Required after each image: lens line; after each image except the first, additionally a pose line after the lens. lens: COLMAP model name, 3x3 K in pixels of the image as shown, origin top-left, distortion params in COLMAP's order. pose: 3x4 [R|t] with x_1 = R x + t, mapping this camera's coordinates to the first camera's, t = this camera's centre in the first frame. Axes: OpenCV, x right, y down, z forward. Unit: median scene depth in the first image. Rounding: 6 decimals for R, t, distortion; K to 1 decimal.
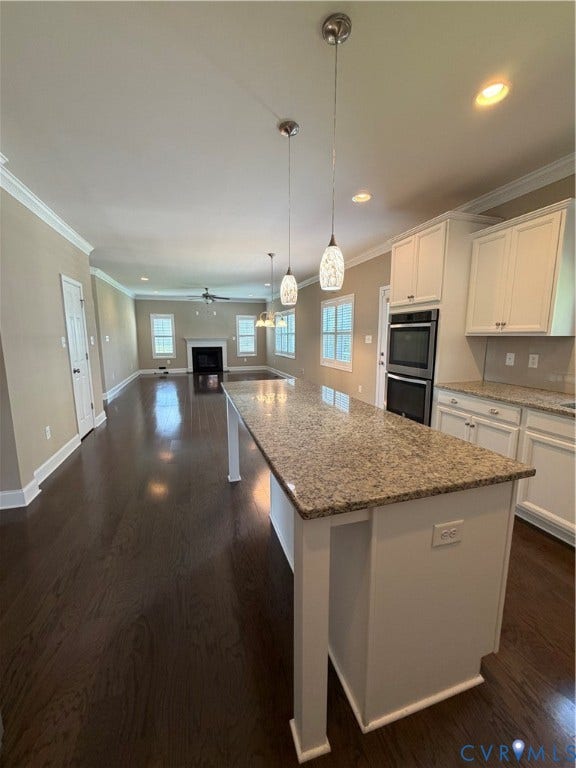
lens RADIAL K [[305.6, 0, 288.9], [0, 305.6, 381.2], [0, 0, 1]] dist [0.000335, 0.000155]
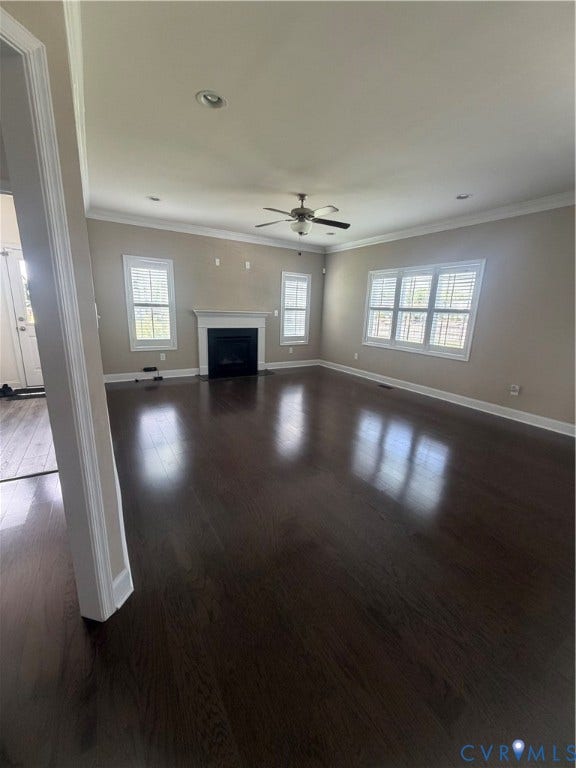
lens RADIAL K [[305.6, 0, 288.9], [0, 305.6, 381.2], [0, 0, 1]] dist [0.000335, 0.000155]
pose [[0.970616, -0.022824, 0.239548, -0.313309], [0.001768, 0.996141, 0.087747, -0.067473], [-0.240626, -0.084745, 0.966911, 0.457457]]
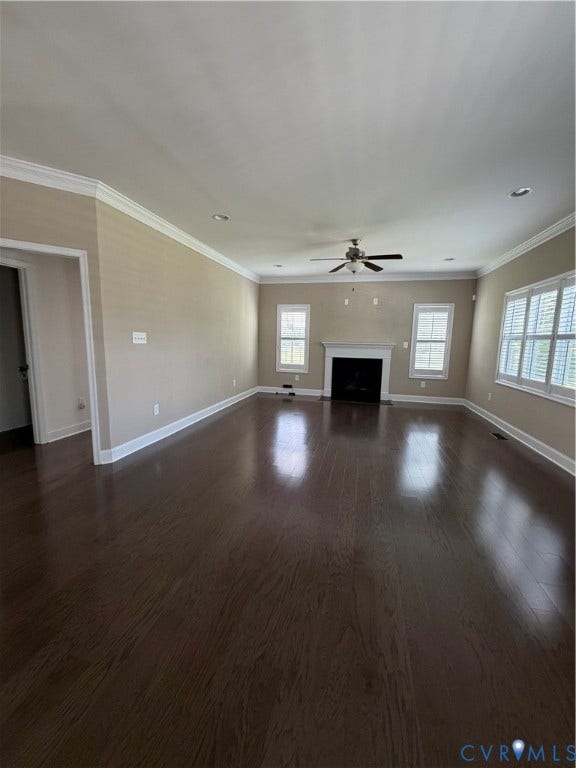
lens RADIAL K [[305.6, 0, 288.9], [0, 305.6, 381.2], [0, 0, 1]] dist [0.000335, 0.000155]
pose [[0.854137, 0.090239, -0.512160, -0.073077], [-0.100320, 0.994923, 0.007993, -0.059777], [0.510281, 0.044553, 0.858853, 0.431063]]
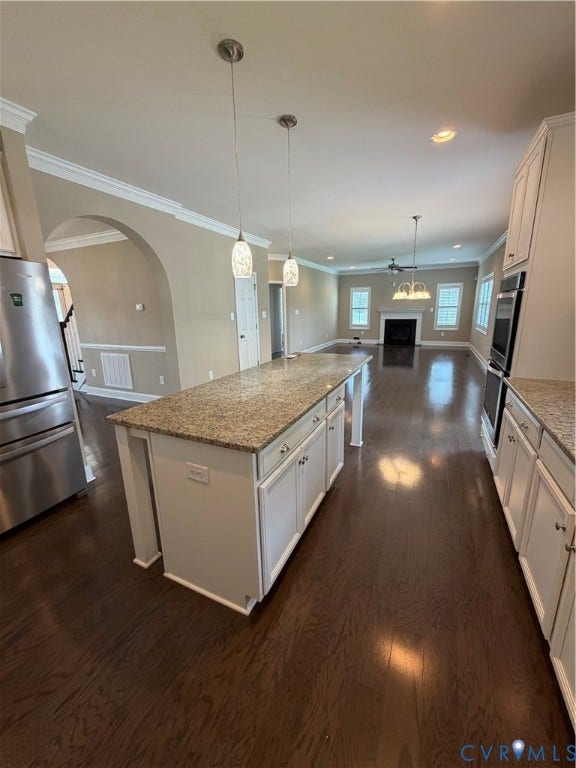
lens RADIAL K [[305.6, 0, 288.9], [0, 305.6, 381.2], [0, 0, 1]] dist [0.000335, 0.000155]
pose [[0.735401, 0.144741, -0.661994, 0.150642], [-0.082316, 0.988768, 0.124746, -0.008147], [0.672614, -0.037246, 0.739055, 0.028749]]
